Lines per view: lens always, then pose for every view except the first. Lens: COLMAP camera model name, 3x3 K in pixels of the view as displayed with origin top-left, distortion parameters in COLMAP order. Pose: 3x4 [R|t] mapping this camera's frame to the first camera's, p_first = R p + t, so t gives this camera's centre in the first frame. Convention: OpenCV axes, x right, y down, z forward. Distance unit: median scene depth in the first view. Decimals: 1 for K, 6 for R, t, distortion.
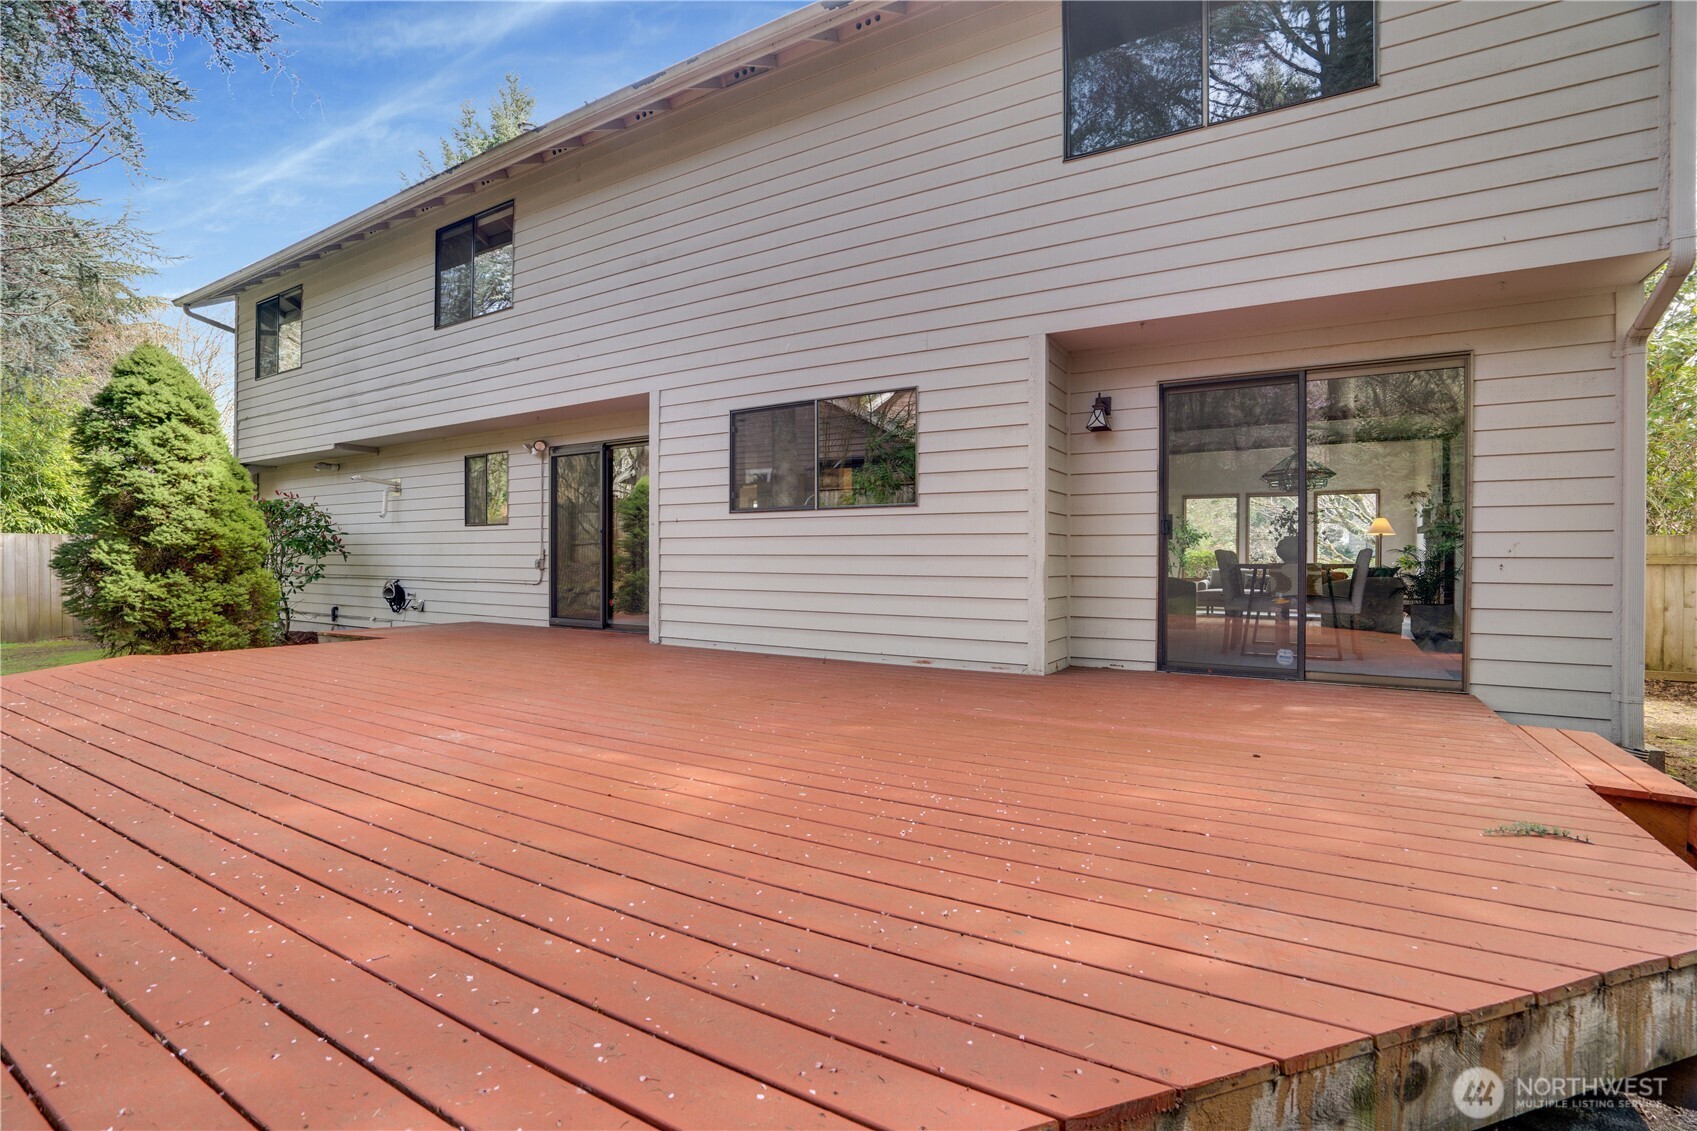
lens RADIAL K [[803.6, 0, 830.8], [0, 803.6, 566.5], [0, 0, 1]] dist [-0.057877, 0.022351]
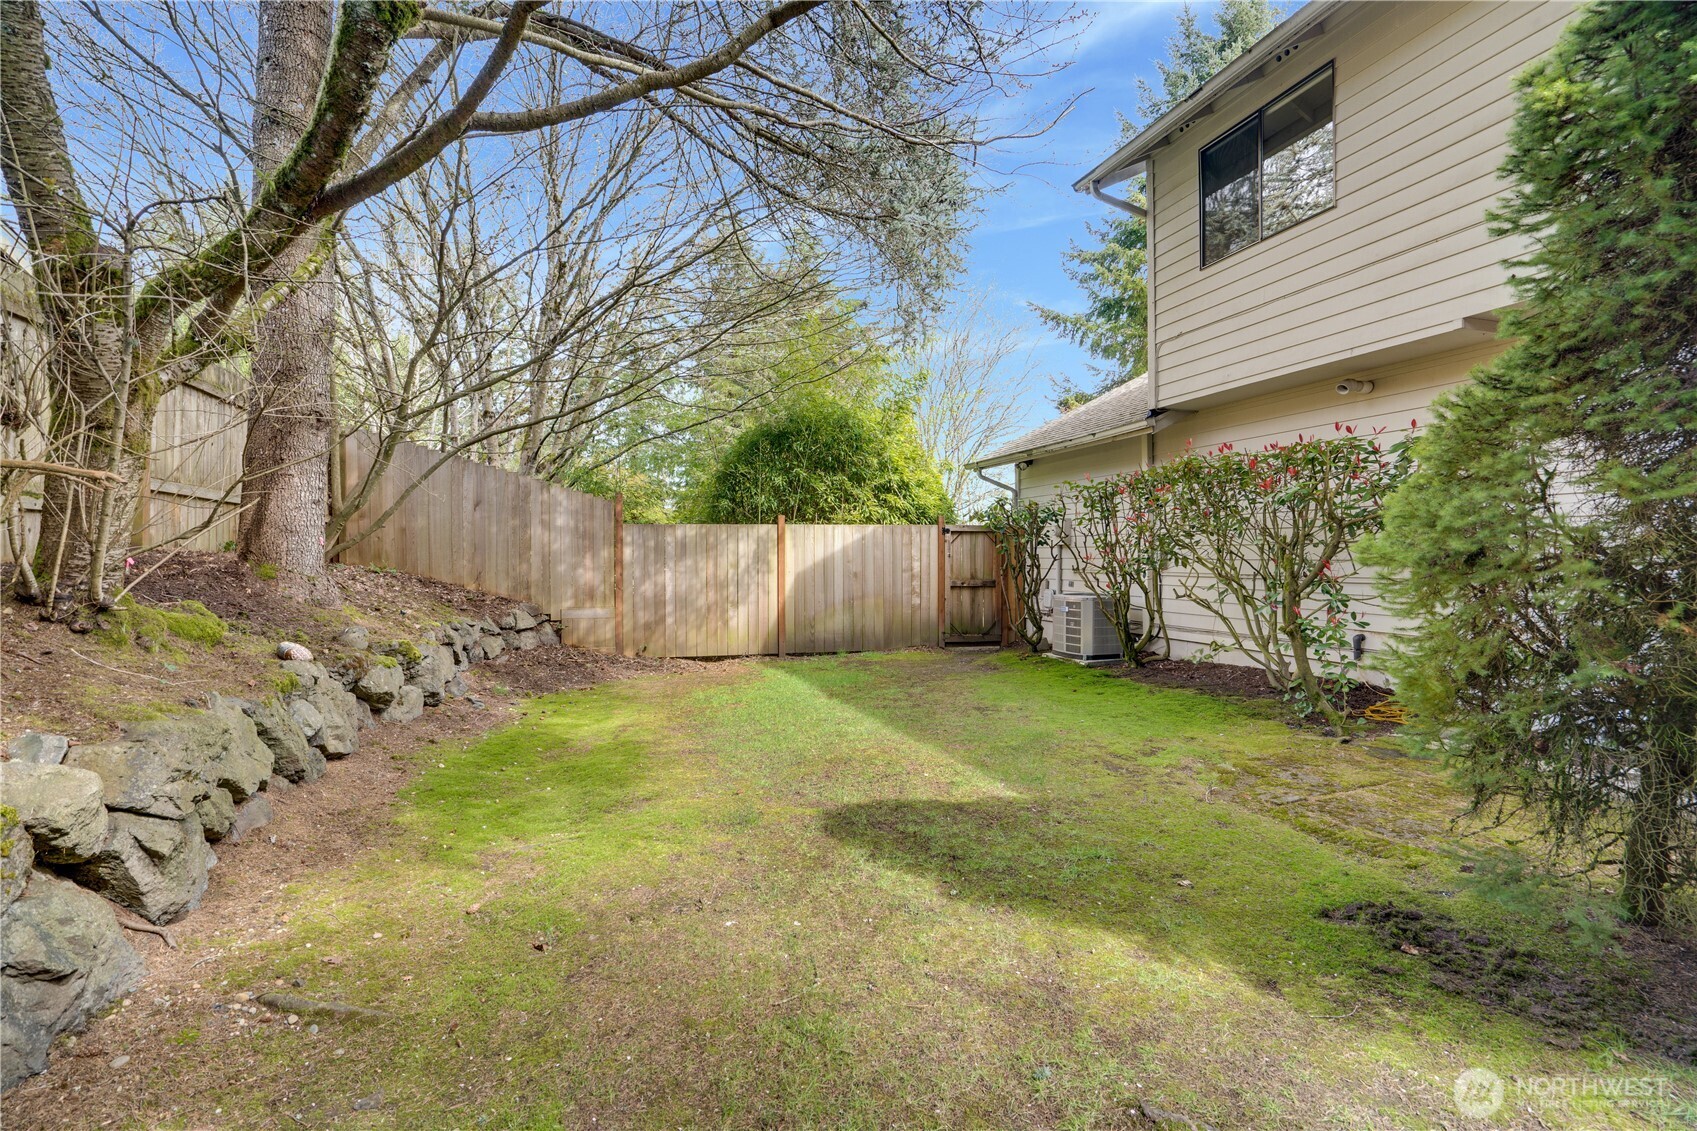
lens RADIAL K [[803.6, 0, 830.8], [0, 803.6, 566.5], [0, 0, 1]] dist [-0.057877, 0.022351]
pose [[0.744644, 0.005185, -0.667441, -0.336000], [-0.005256, 0.999984, 0.001904, 0.002397], [0.667441, 0.002090, 0.744660, 0.203520]]
